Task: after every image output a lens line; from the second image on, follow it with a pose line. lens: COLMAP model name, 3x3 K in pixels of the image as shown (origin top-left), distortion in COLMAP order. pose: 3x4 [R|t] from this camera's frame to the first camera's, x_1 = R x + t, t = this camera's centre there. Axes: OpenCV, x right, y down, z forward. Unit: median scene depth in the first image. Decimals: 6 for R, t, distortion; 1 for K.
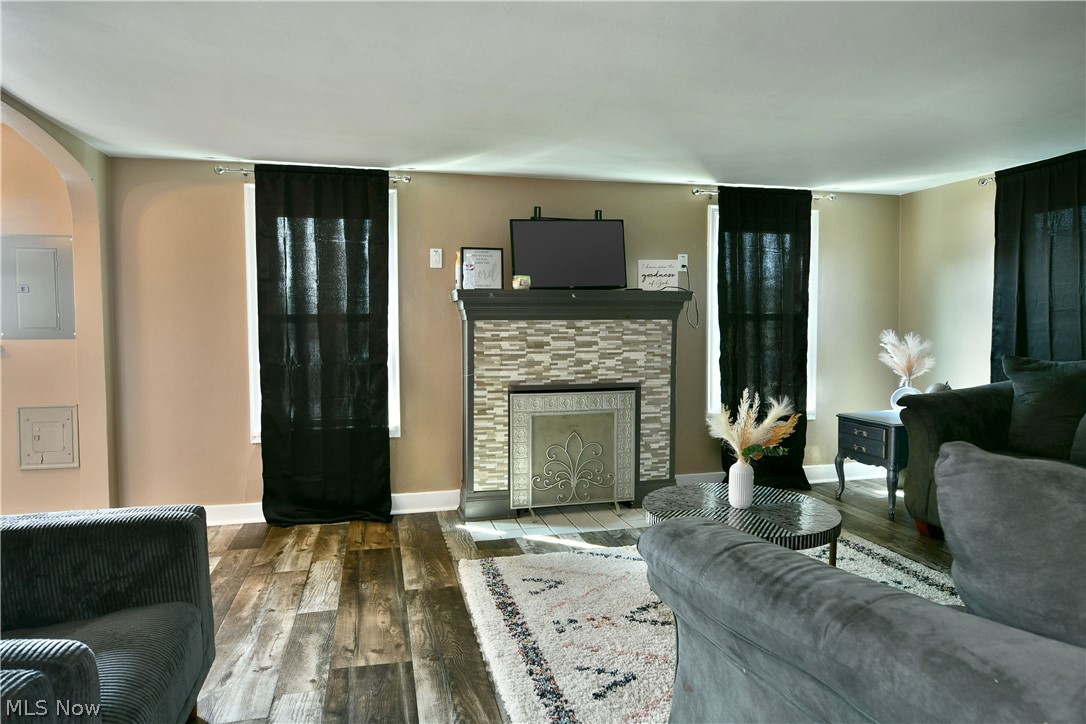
lens RADIAL K [[652.3, 0, 552.9], [0, 652.3, 354.6], [0, 0, 1]] dist [-0.006713, -0.001834]
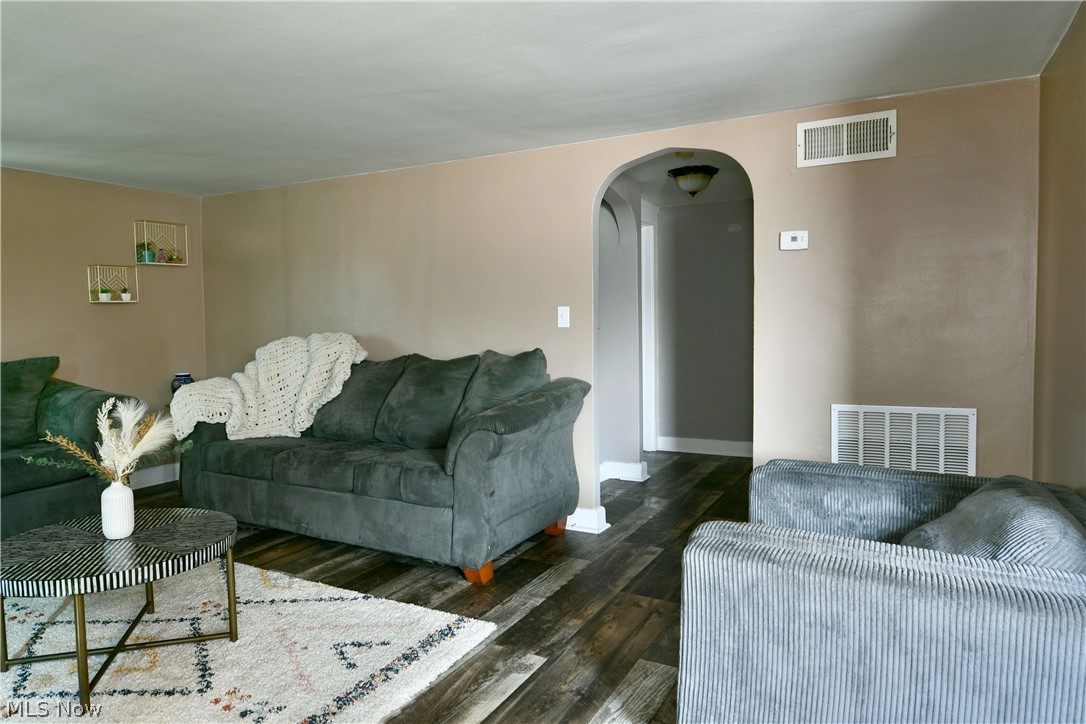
lens RADIAL K [[682.1, 0, 535.5], [0, 682.1, 369.5], [0, 0, 1]] dist [-0.019791, -0.002704]
pose [[-0.720144, -0.038679, 0.692745, -0.459772], [0.043241, 0.994002, 0.100450, -0.028844], [-0.692476, 0.102294, -0.714152, 0.807676]]
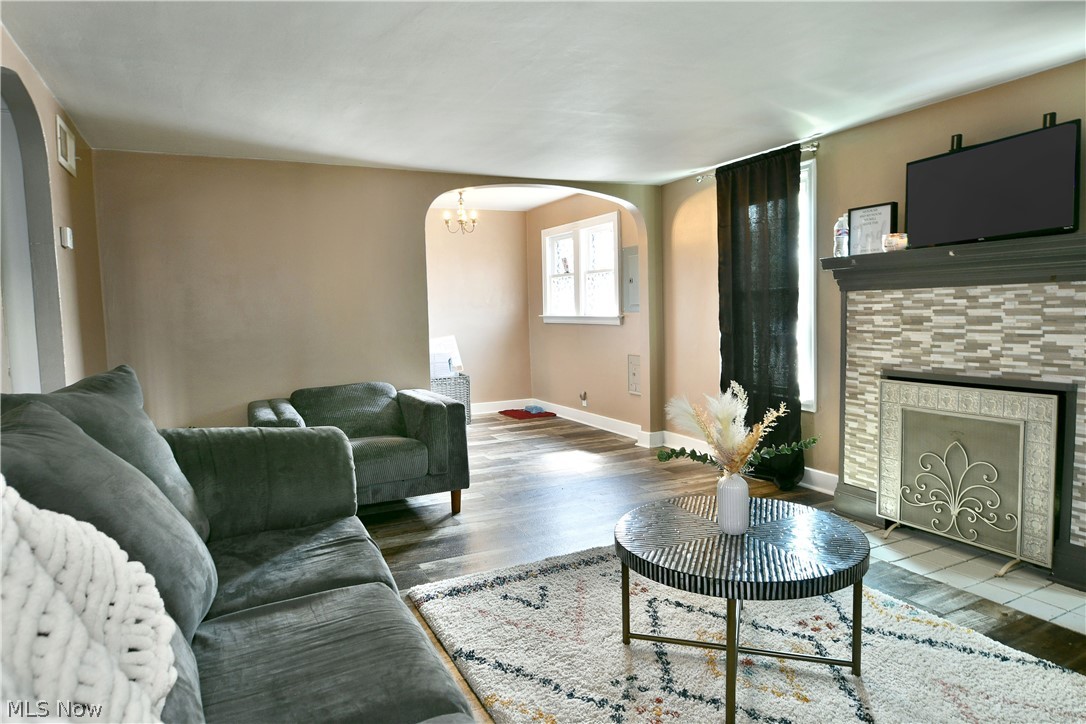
lens RADIAL K [[653.1, 0, 538.4], [0, 653.1, 357.1], [0, 0, 1]] dist [-0.020728, -0.004350]
pose [[0.199391, 0.068906, -0.977494, 0.649145], [-0.016252, 0.997620, 0.067009, -0.015796], [0.979785, 0.002525, 0.200036, 0.404041]]
